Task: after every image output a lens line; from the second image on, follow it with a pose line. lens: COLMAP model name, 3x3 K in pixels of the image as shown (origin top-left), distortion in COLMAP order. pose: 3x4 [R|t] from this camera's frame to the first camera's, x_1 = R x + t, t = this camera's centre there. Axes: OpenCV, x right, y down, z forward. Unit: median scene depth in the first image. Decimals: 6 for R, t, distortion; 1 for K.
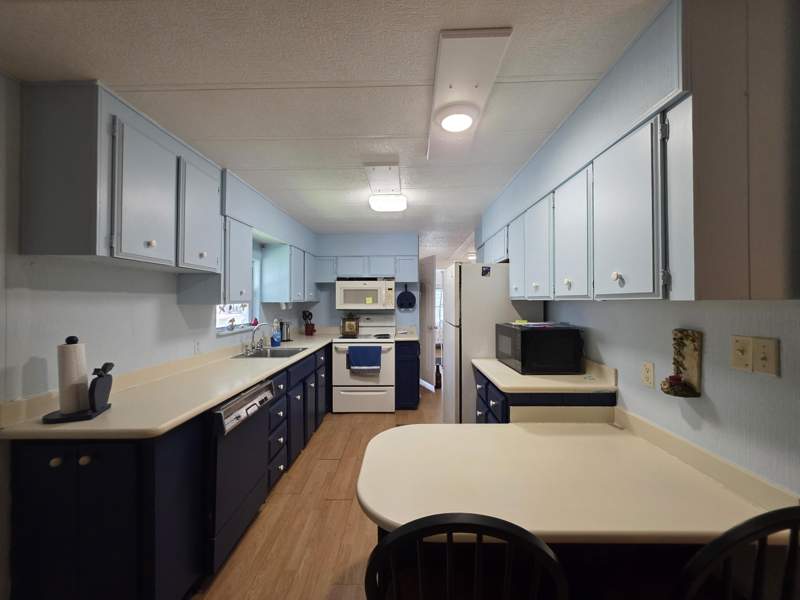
lens RADIAL K [[325.5, 0, 400.0], [0, 325.5, 300.0], [0, 0, 1]] dist [-0.000362, -0.000118]
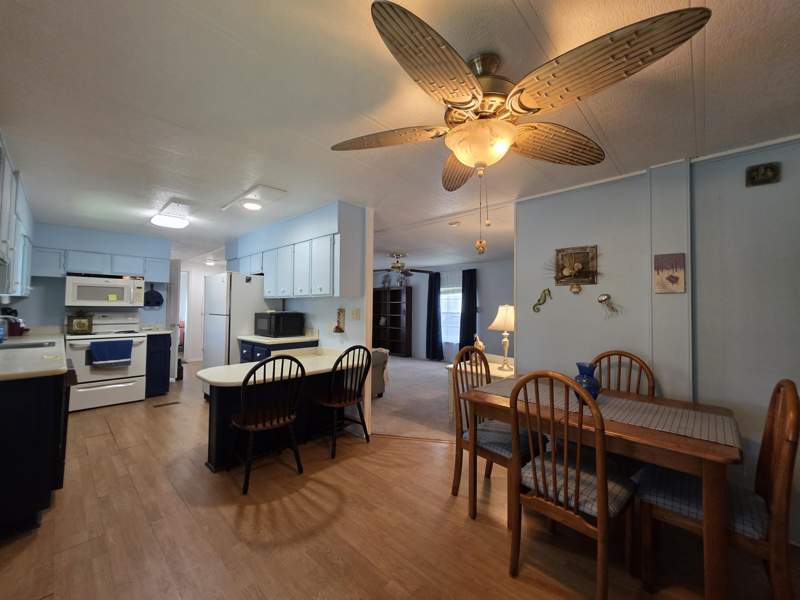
lens RADIAL K [[325.5, 0, 400.0], [0, 325.5, 300.0], [0, 0, 1]] dist [-0.000362, -0.000118]
pose [[0.678601, 0.028474, 0.733955, -0.247357], [-0.012774, 0.999555, -0.026968, 0.026756], [-0.734396, 0.008925, 0.678663, -0.381814]]
